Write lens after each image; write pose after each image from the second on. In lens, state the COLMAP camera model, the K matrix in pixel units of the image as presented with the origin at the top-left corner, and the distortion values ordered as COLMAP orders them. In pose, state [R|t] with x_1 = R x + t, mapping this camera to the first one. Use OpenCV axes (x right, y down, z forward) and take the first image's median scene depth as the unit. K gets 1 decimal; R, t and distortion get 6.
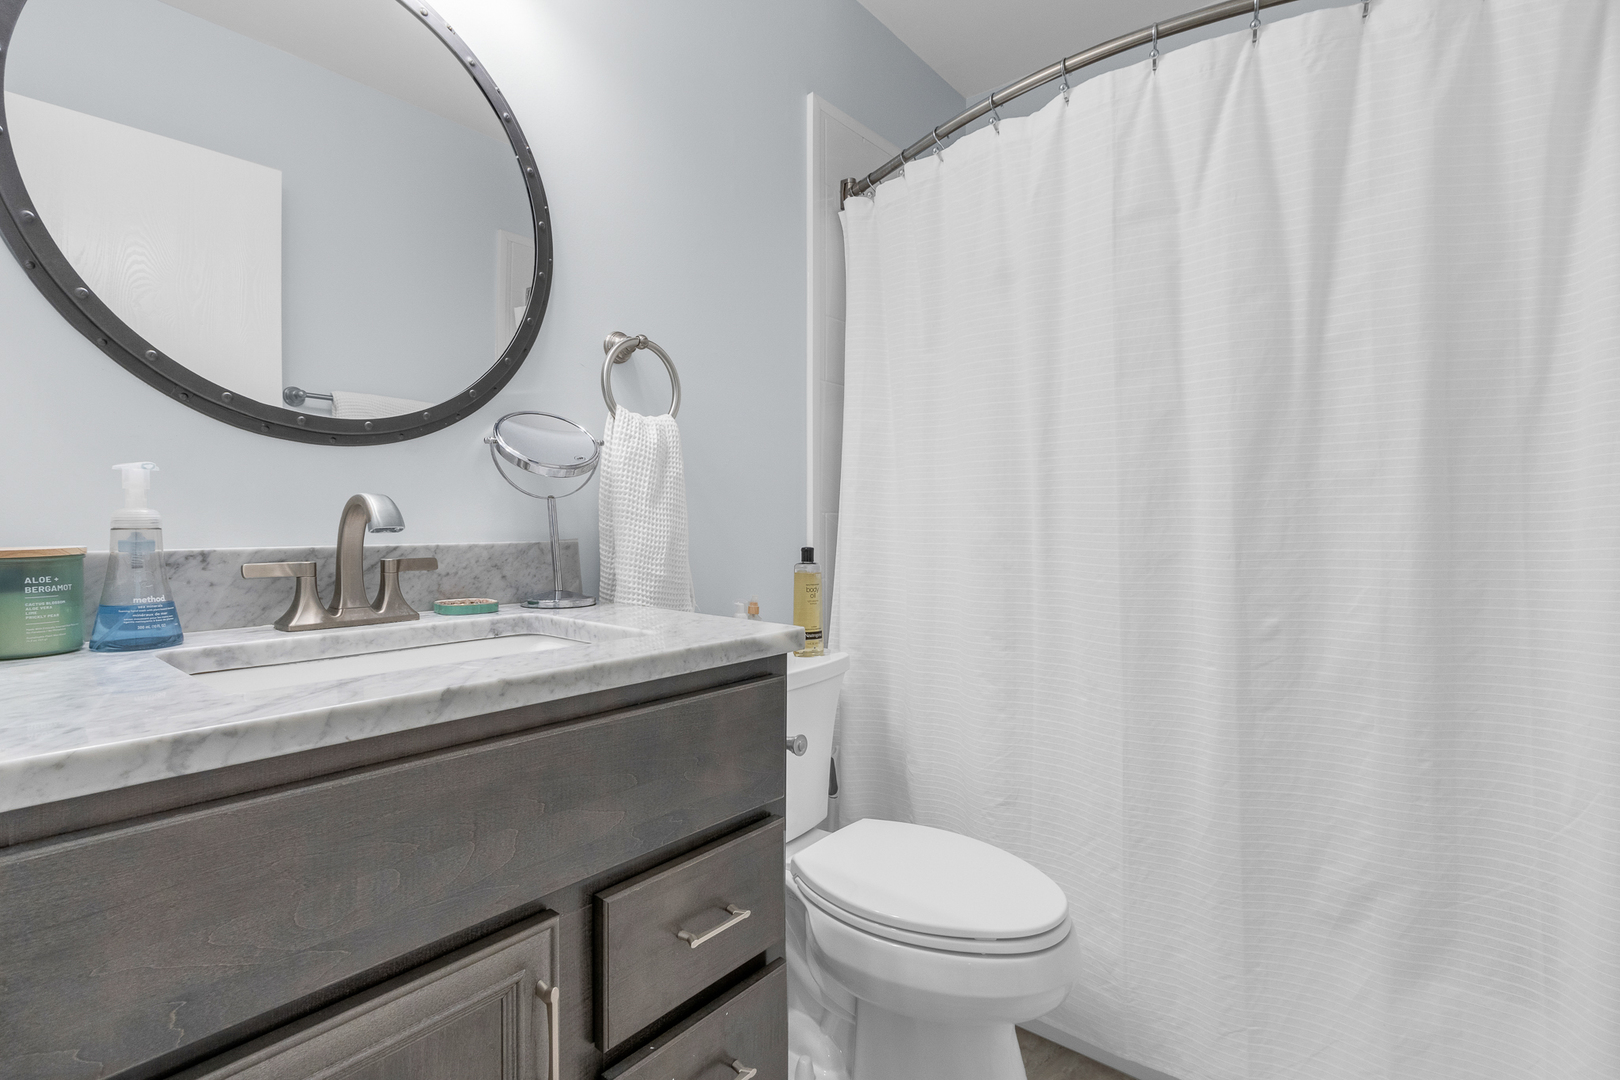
lens RADIAL K [[743.1, 0, 811.4], [0, 743.1, 532.9], [0, 0, 1]] dist [-0.002039, -0.000461]
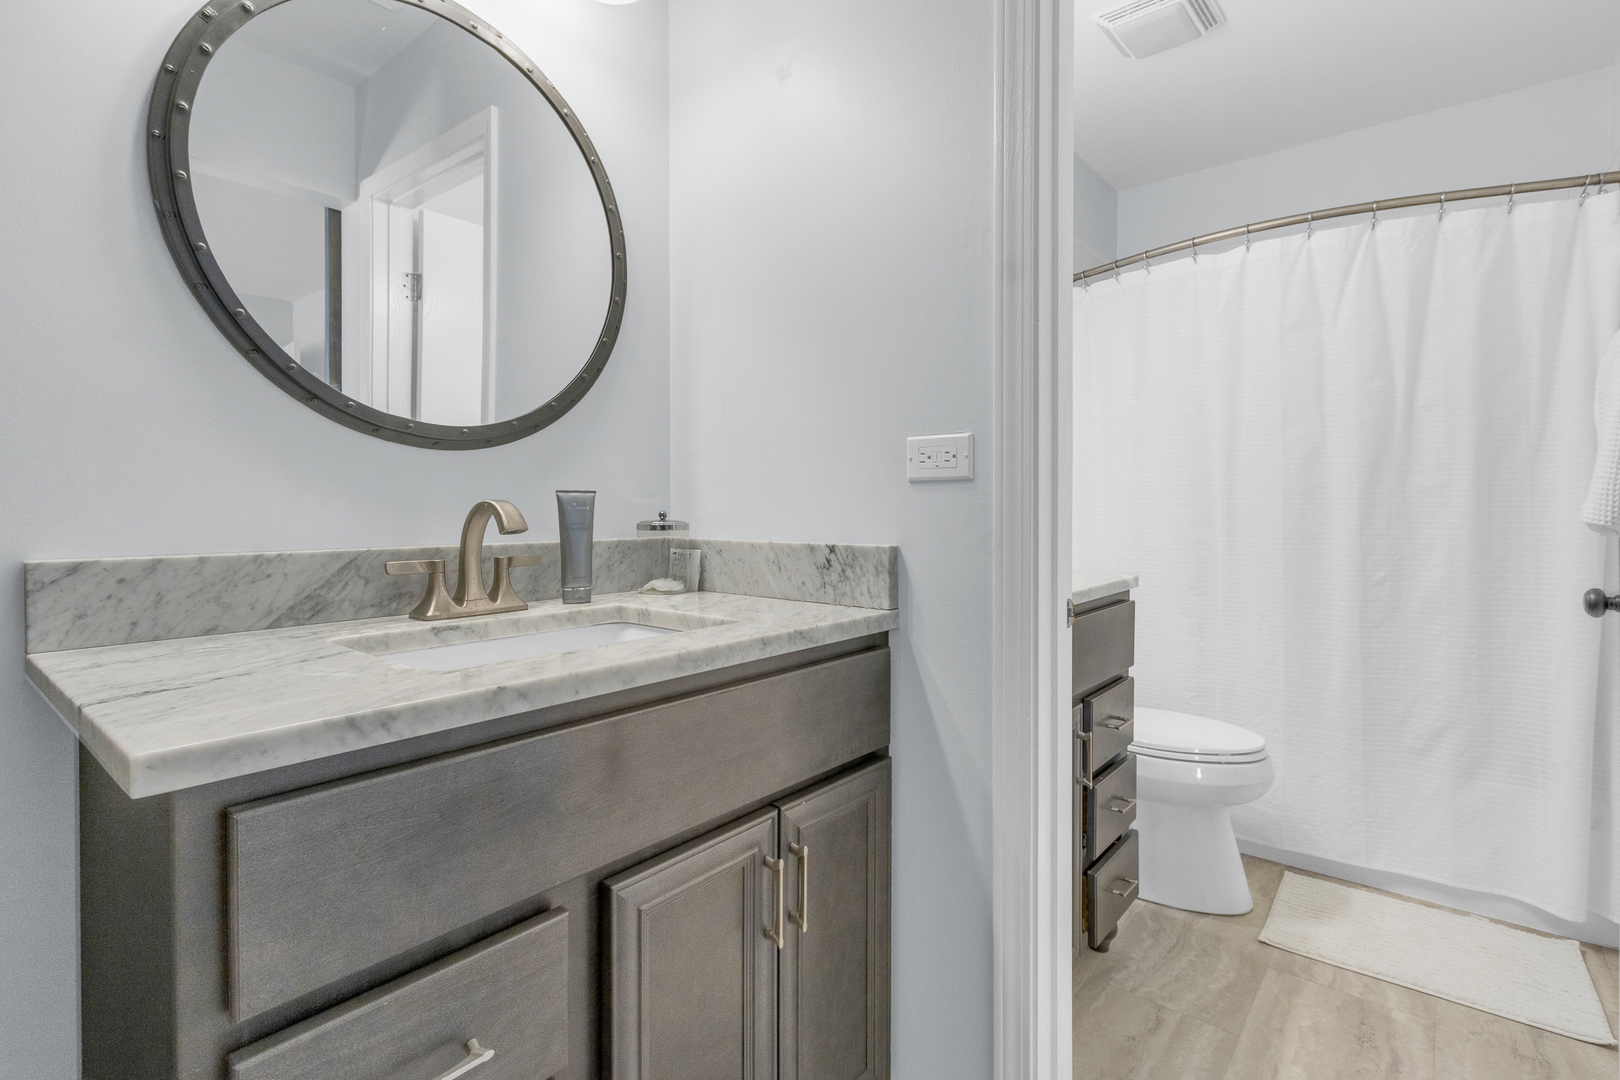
lens RADIAL K [[738.4, 0, 809.3], [0, 738.4, 537.3], [0, 0, 1]] dist [0.020284, -0.016790]
pose [[0.999907, -0.004730, 0.012767, -0.627267], [0.004658, 0.999973, 0.005623, 0.019103], [-0.012793, -0.005563, 0.999903, -0.597746]]
